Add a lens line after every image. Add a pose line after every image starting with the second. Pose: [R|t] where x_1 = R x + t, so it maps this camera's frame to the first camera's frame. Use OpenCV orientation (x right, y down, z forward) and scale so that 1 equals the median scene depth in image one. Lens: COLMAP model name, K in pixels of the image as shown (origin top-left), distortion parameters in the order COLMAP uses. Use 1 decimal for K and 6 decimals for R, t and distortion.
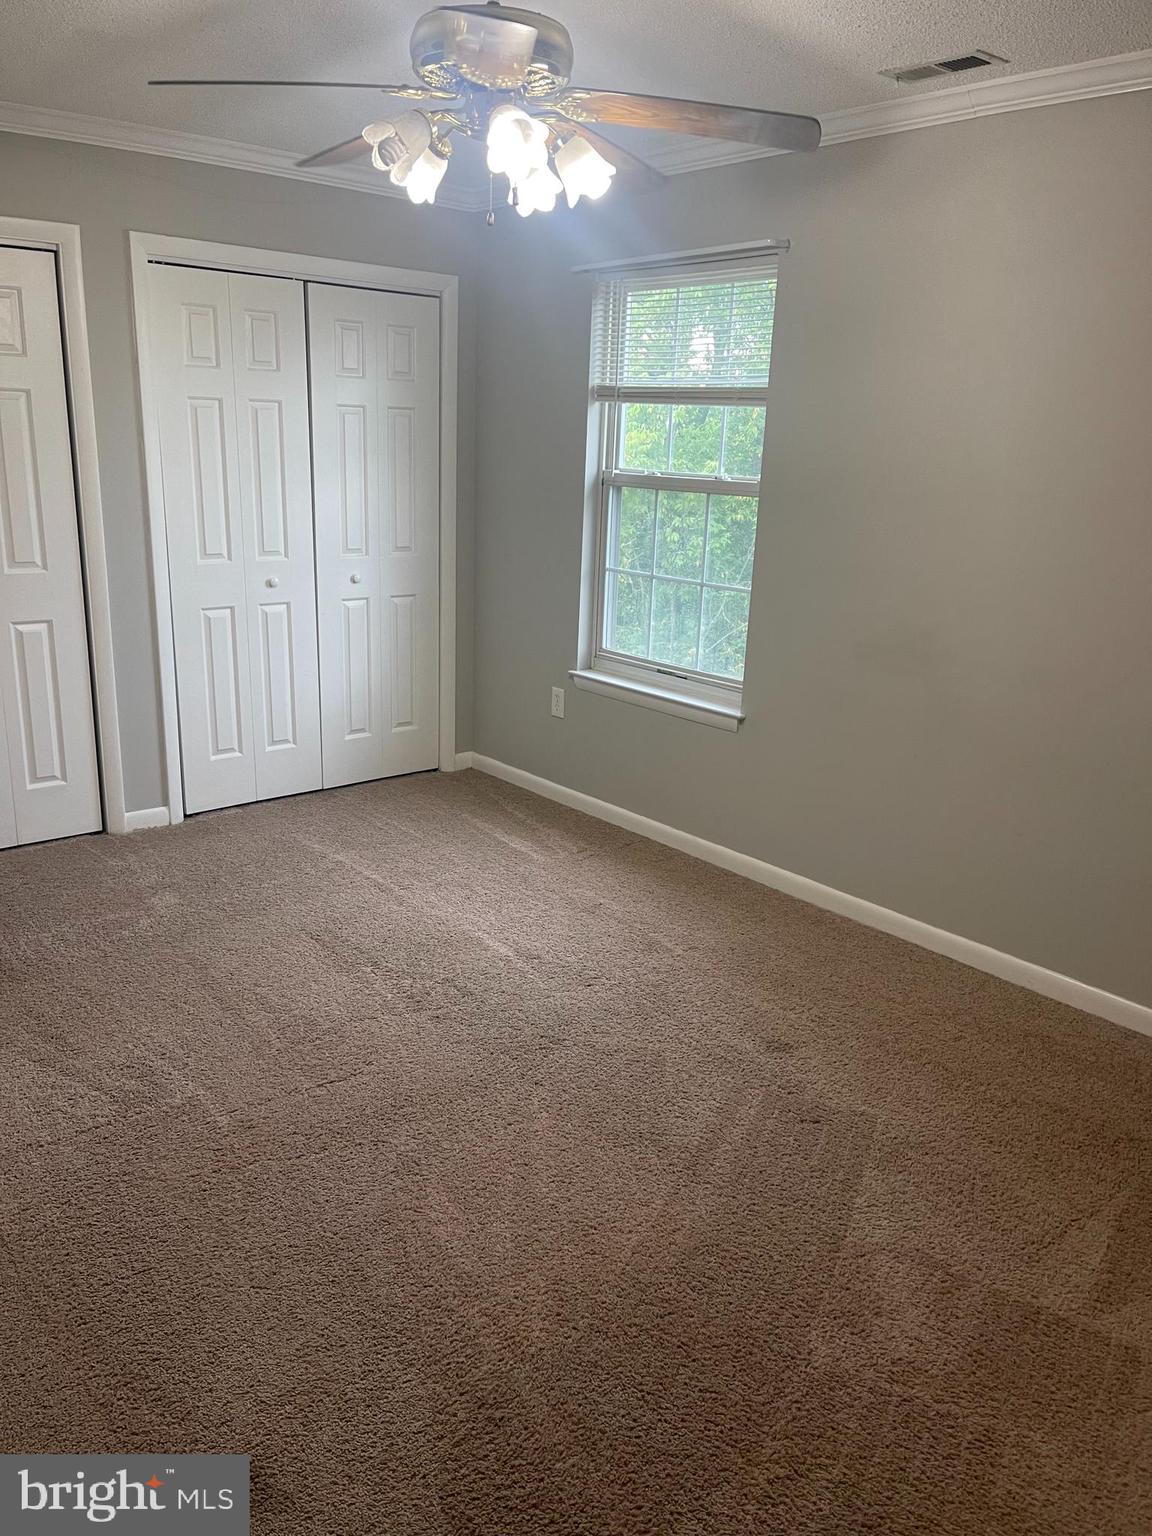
lens RADIAL K [[1153.4, 0, 579.4], [0, 1153.4, 768.6], [0, 0, 1]] dist [0.030880, -0.040502]
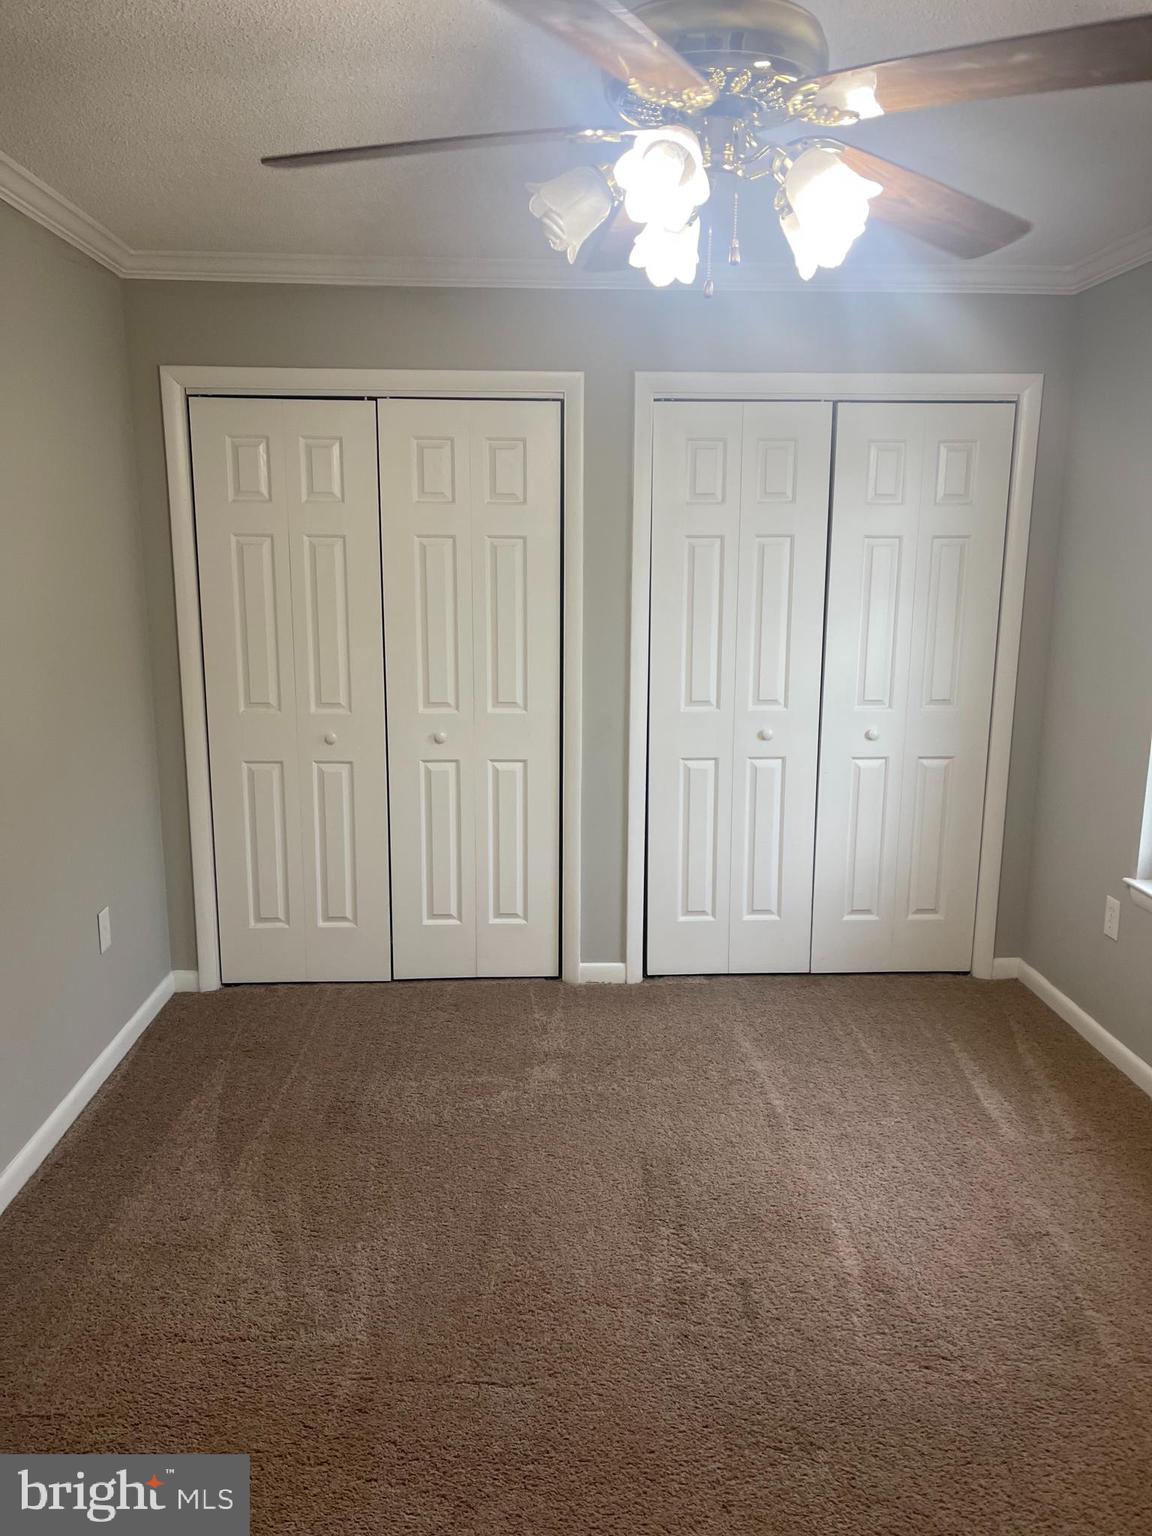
lens RADIAL K [[1153.4, 0, 572.5], [0, 1153.4, 776.4], [0, 0, 1]] dist [0.030880, -0.040502]
pose [[0.786369, 0.089431, -0.611249, 0.168495], [-0.148812, 0.987751, -0.046930, -0.066629], [0.599565, 0.127865, 0.790045, 0.217701]]
